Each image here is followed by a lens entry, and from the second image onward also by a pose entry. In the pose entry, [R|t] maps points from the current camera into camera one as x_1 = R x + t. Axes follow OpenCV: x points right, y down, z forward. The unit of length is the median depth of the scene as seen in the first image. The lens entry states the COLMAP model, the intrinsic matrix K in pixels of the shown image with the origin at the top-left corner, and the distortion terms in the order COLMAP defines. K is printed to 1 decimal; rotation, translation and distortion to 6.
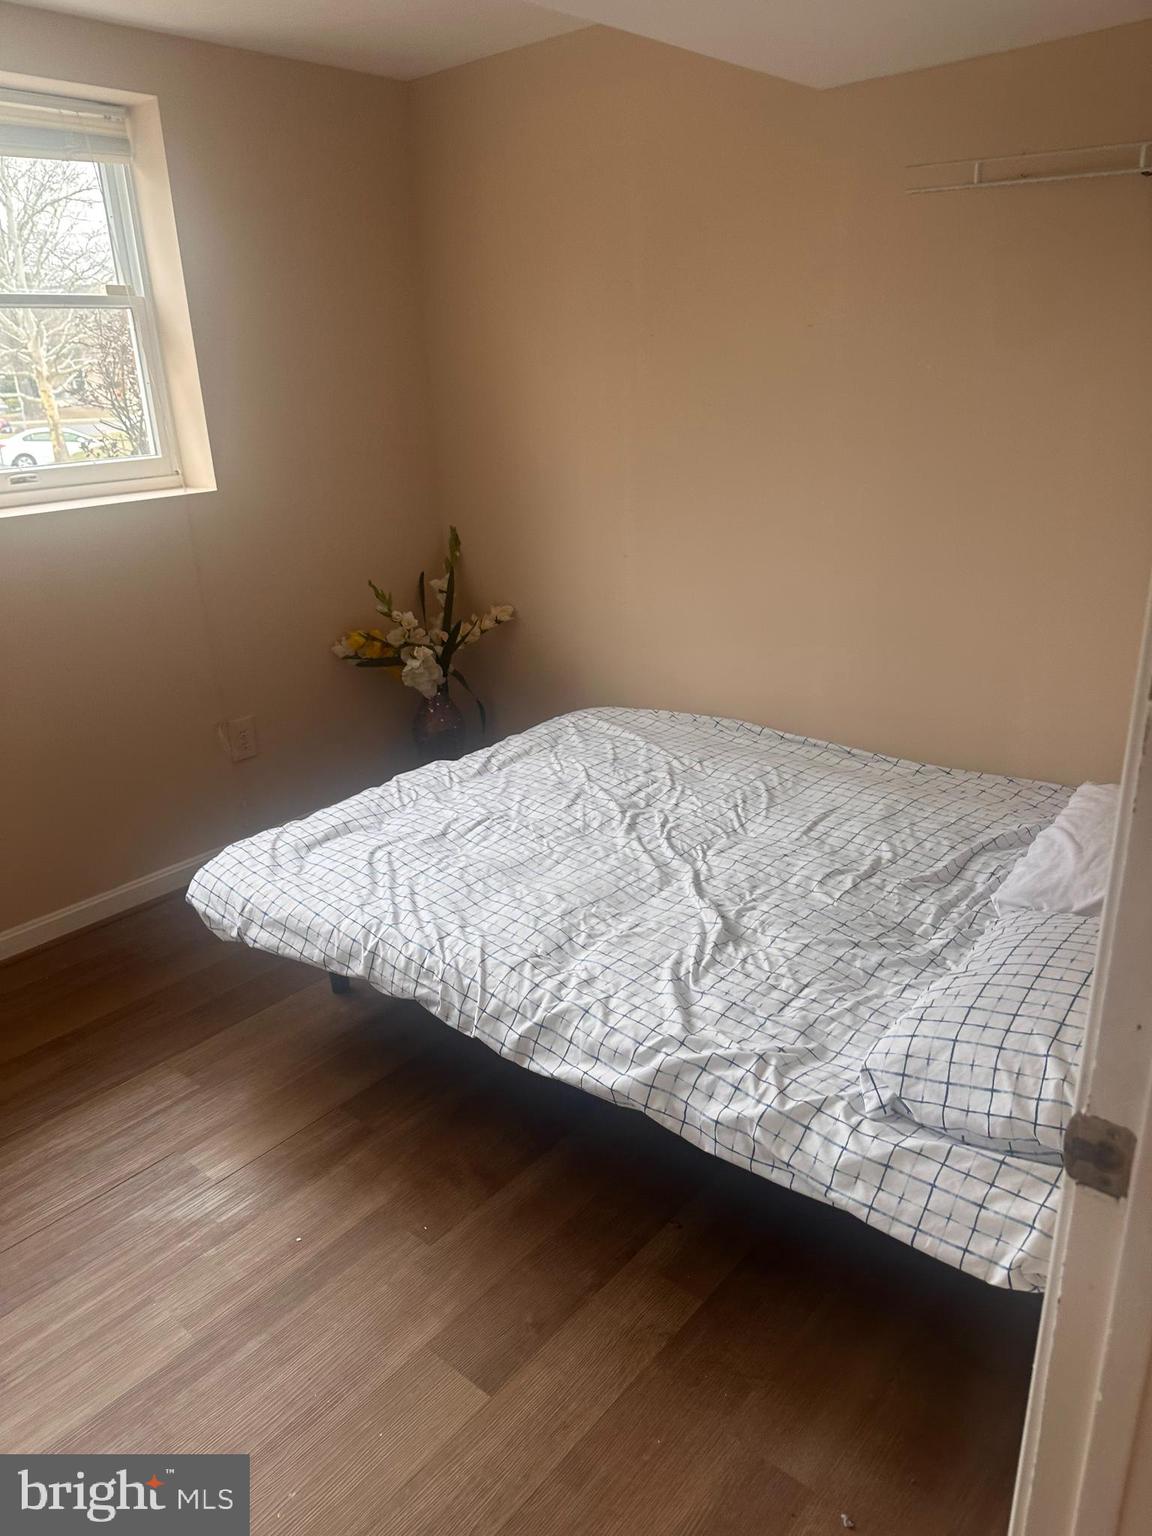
lens RADIAL K [[1086.9, 0, 571.9], [0, 1086.9, 771.1], [0, 0, 1]] dist [0.087289, -0.084964]
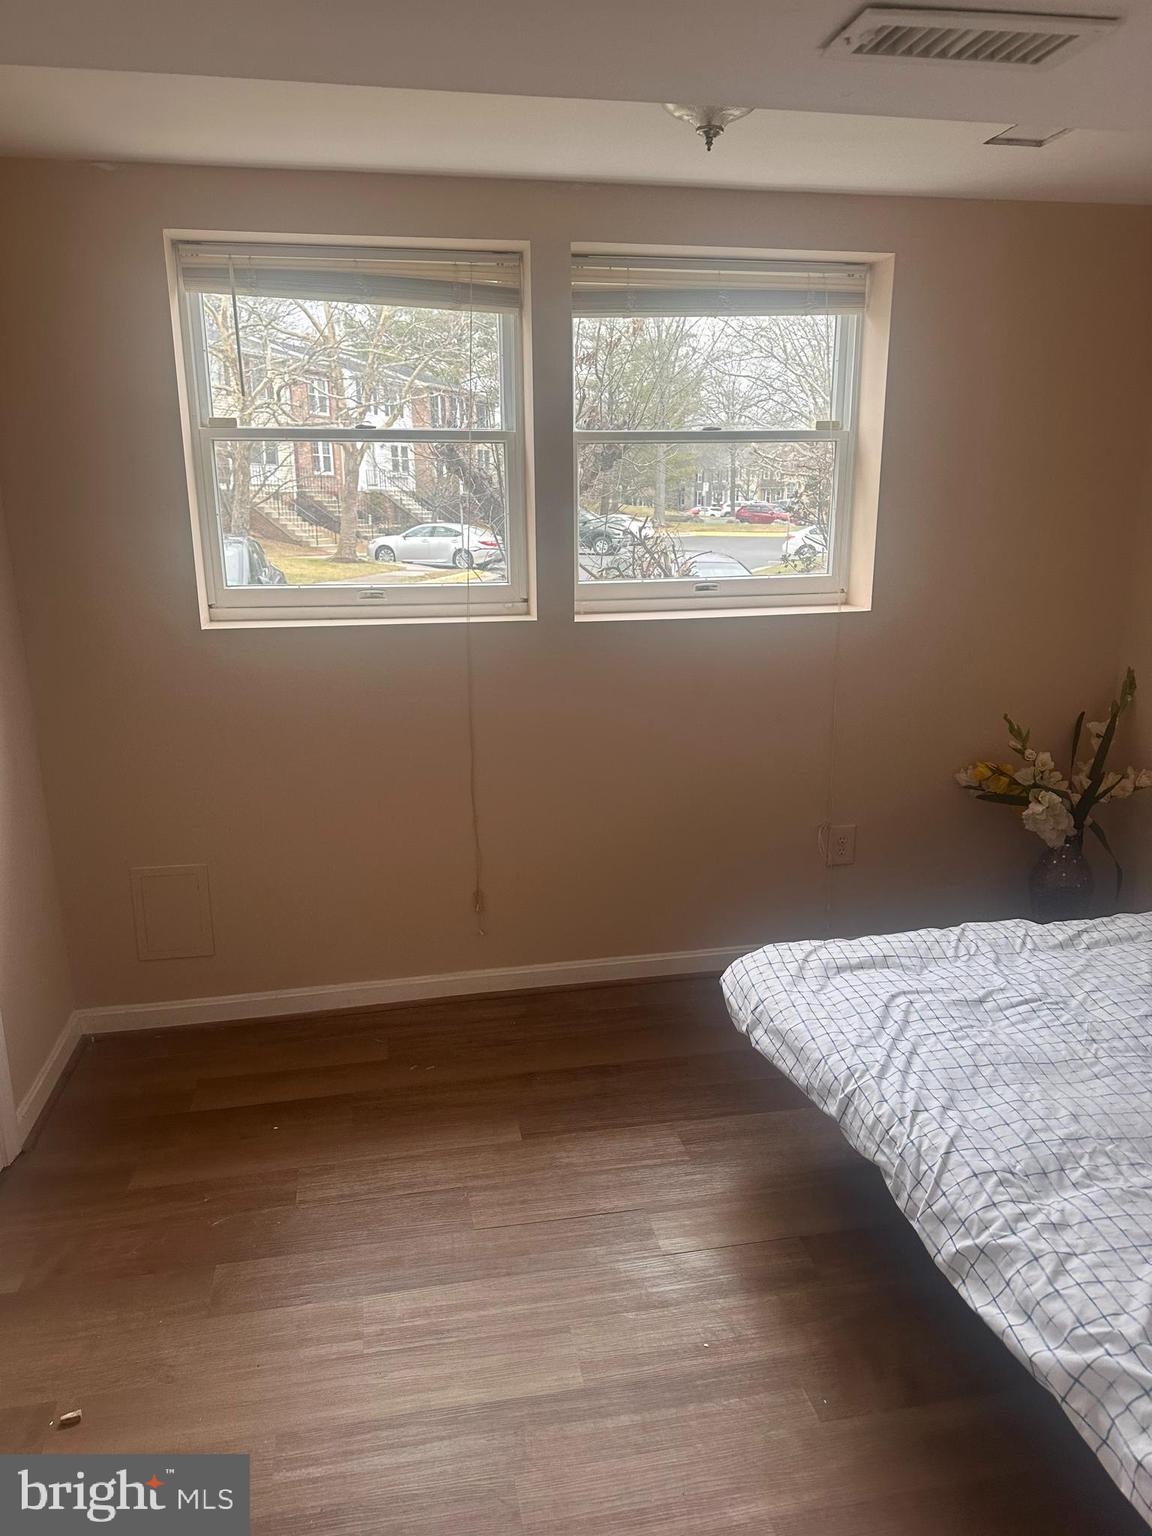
lens RADIAL K [[1095.5, 0, 571.1], [0, 1095.5, 766.7], [0, 0, 1]] dist [0.063728, -0.074696]
pose [[0.788620, 0.194632, -0.583264, 0.127127], [-0.242990, 0.970017, -0.004852, -0.049848], [0.564831, 0.145554, 0.812268, 0.021351]]
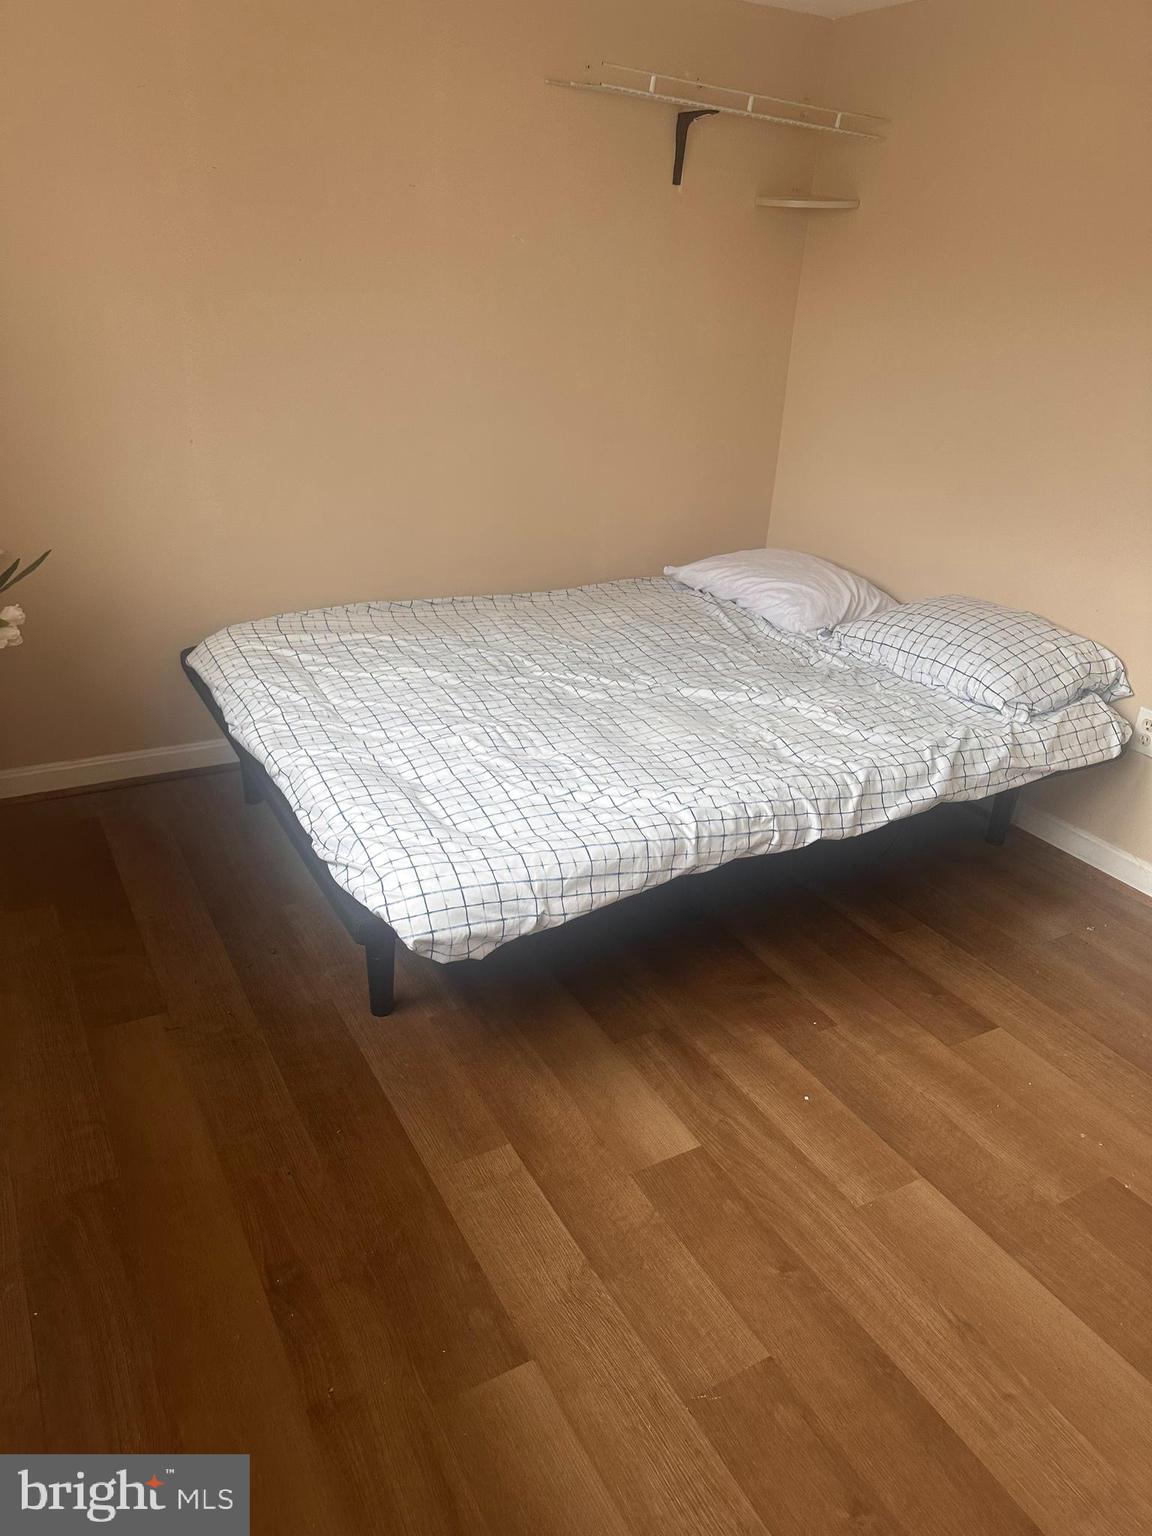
lens RADIAL K [[1064.2, 0, 569.2], [0, 1064.2, 766.9], [0, 0, 1]] dist [0.184910, -0.273351]
pose [[0.335500, -0.346907, 0.875840, -0.963468], [0.264394, 0.927033, 0.265905, -0.166069], [-0.904177, 0.142356, 0.402740, 0.652848]]
